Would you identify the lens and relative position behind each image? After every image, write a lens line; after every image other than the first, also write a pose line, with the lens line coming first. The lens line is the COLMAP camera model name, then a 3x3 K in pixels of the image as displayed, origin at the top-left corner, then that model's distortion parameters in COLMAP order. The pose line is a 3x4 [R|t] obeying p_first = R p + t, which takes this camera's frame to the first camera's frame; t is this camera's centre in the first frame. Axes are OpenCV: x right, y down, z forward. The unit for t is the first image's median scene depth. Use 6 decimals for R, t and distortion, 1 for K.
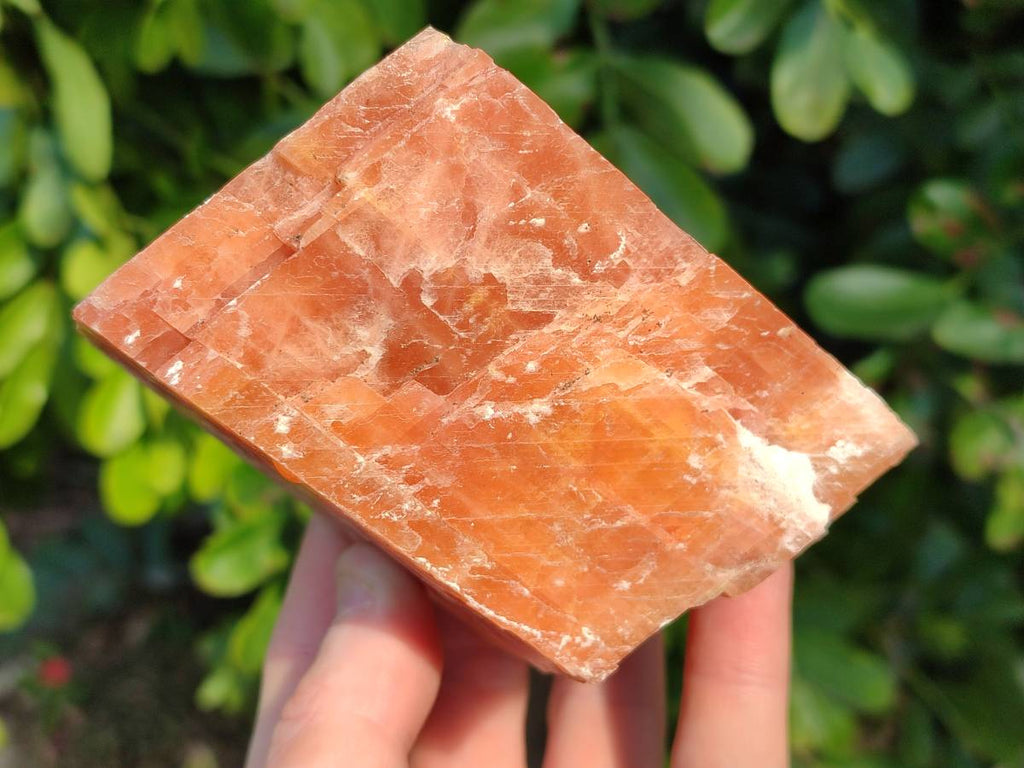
lens RADIAL K [[1512.3, 0, 507.8], [0, 1512.3, 384.5], [0, 0, 1]] dist [0.385469, -3.179495]
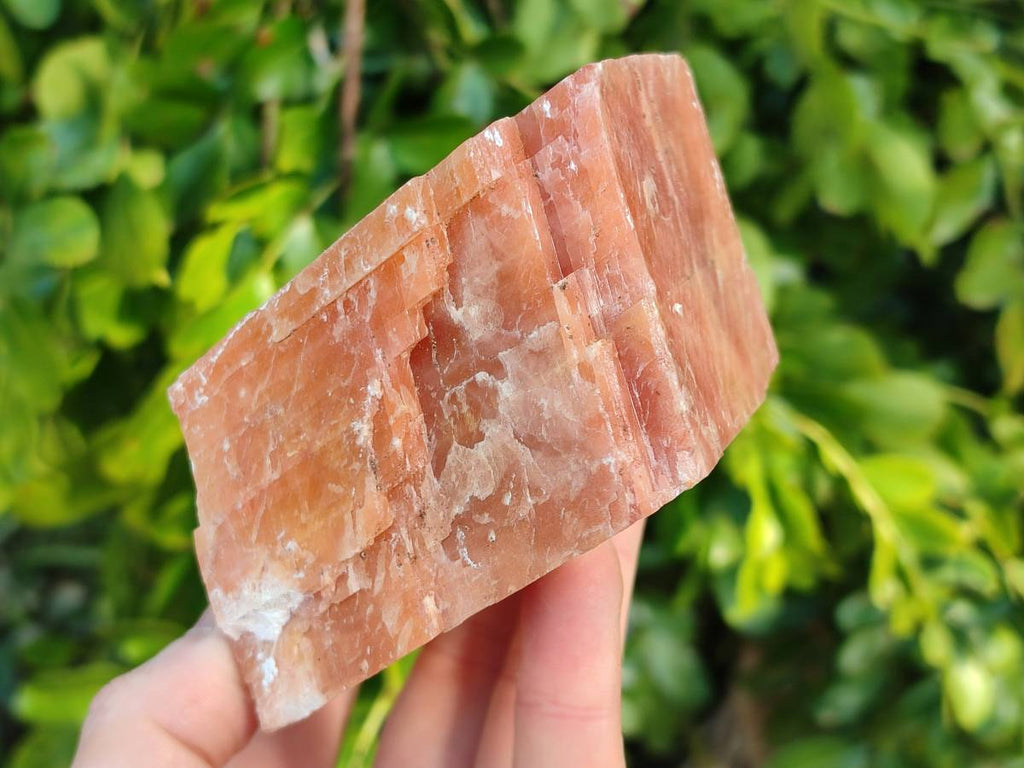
lens RADIAL K [[1512.3, 0, 507.8], [0, 1512.3, 384.5], [0, 0, 1]] dist [0.385469, -3.179495]
pose [[-0.355976, 0.929873, 0.092825, -0.153412], [-0.888029, -0.367535, 0.276263, -0.369928], [0.291006, 0.015911, 0.956589, -0.031889]]
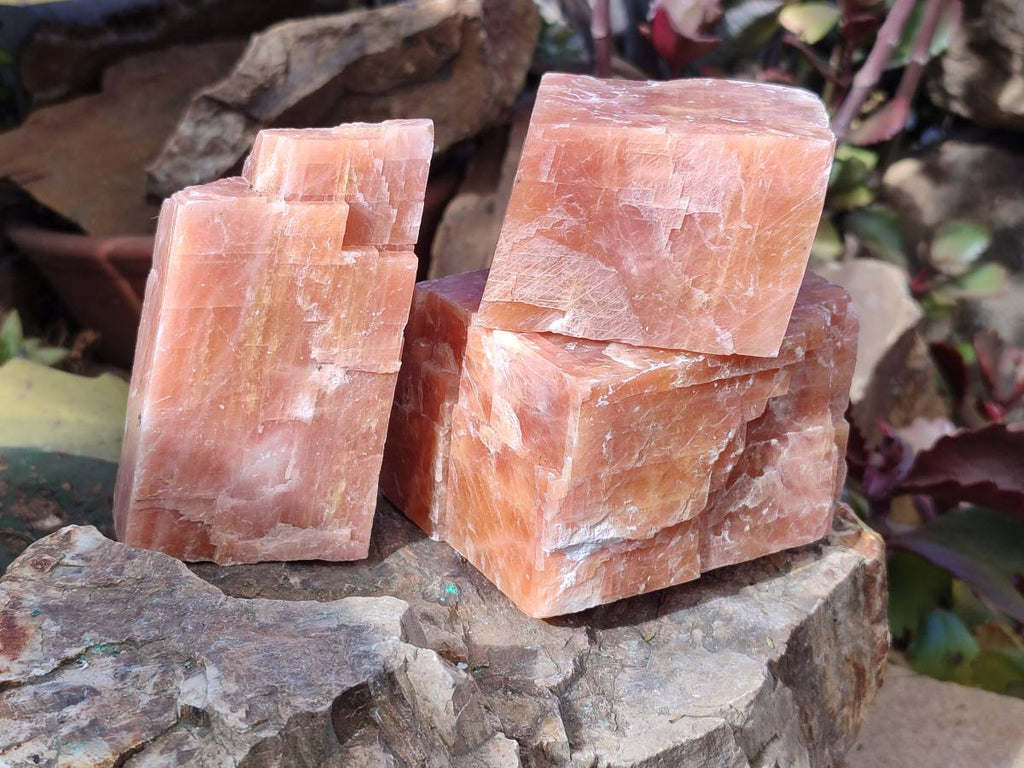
lens RADIAL K [[1512.3, 0, 507.8], [0, 1512.3, 384.5], [0, 0, 1]] dist [0.385469, -3.179495]
pose [[-0.513896, 0.812353, -0.275671, 0.584558], [-0.538879, -0.555727, -0.633069, 1.368111], [-0.667474, -0.176778, 0.723345, -0.155198]]
